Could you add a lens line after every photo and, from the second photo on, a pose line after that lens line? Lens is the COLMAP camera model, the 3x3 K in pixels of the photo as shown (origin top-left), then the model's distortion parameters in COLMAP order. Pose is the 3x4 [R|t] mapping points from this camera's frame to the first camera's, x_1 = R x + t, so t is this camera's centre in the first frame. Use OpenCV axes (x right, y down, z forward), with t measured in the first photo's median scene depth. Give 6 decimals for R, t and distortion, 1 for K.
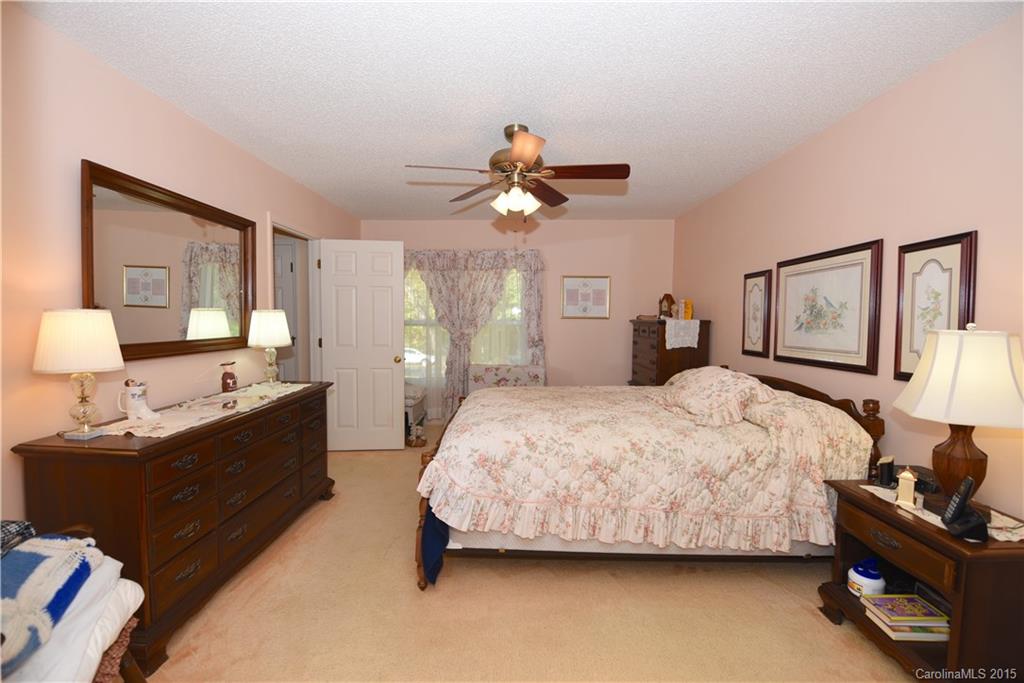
lens RADIAL K [[410.3, 0, 512.0], [0, 410.3, 341.5], [0, 0, 1]] dist [-0.018194, -0.000207]
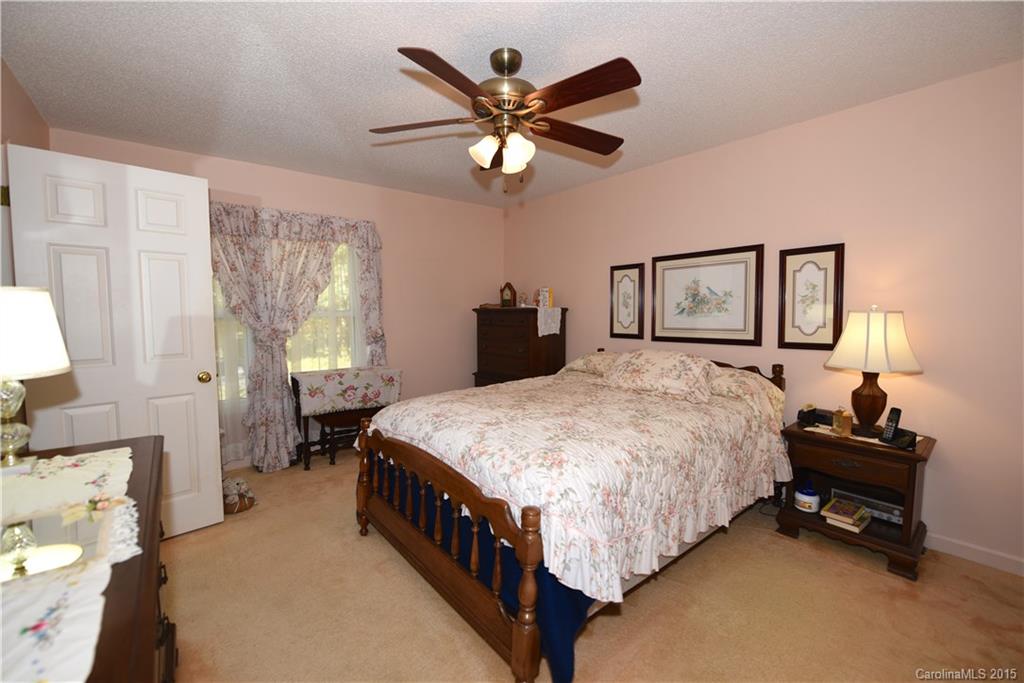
lens RADIAL K [[410.3, 0, 512.0], [0, 410.3, 341.5], [0, 0, 1]] dist [-0.018194, -0.000207]
pose [[0.766173, -0.058475, 0.639968, -0.436861], [0.044975, 0.998289, 0.037372, -0.014432], [-0.641058, 0.000149, 0.767492, 0.363185]]
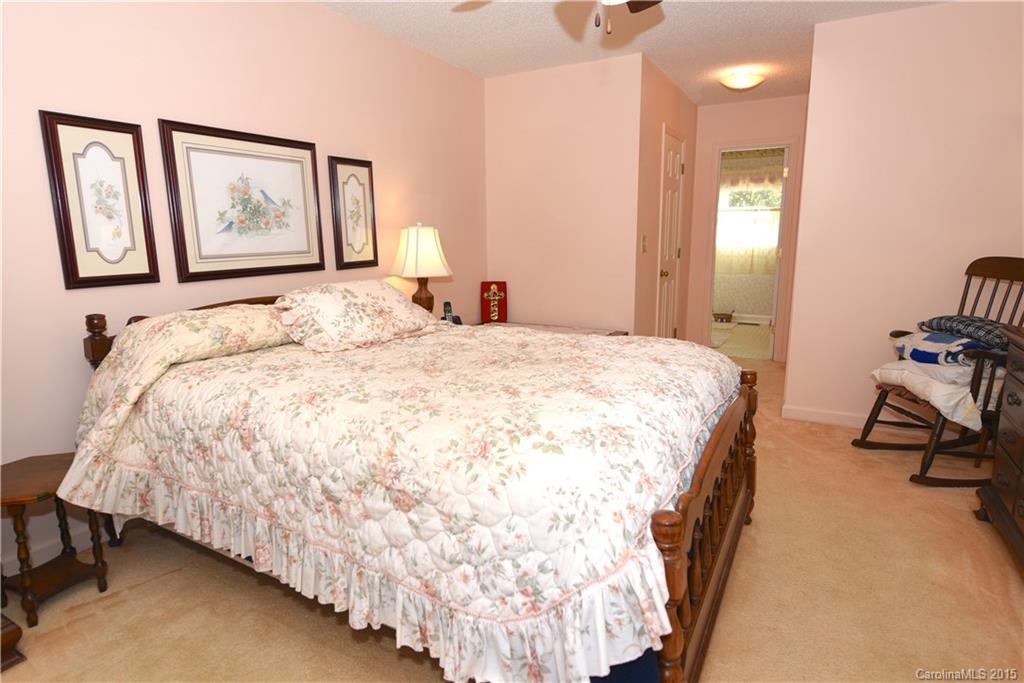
lens RADIAL K [[574.5, 0, 512.0], [0, 574.5, 341.5], [0, 0, 1]] dist [0.000108, -0.000259]
pose [[-0.877672, -0.095420, 0.469666, -0.238487], [0.021297, 0.971246, 0.237122, -0.066427], [-0.478788, 0.218118, -0.850404, 1.581712]]
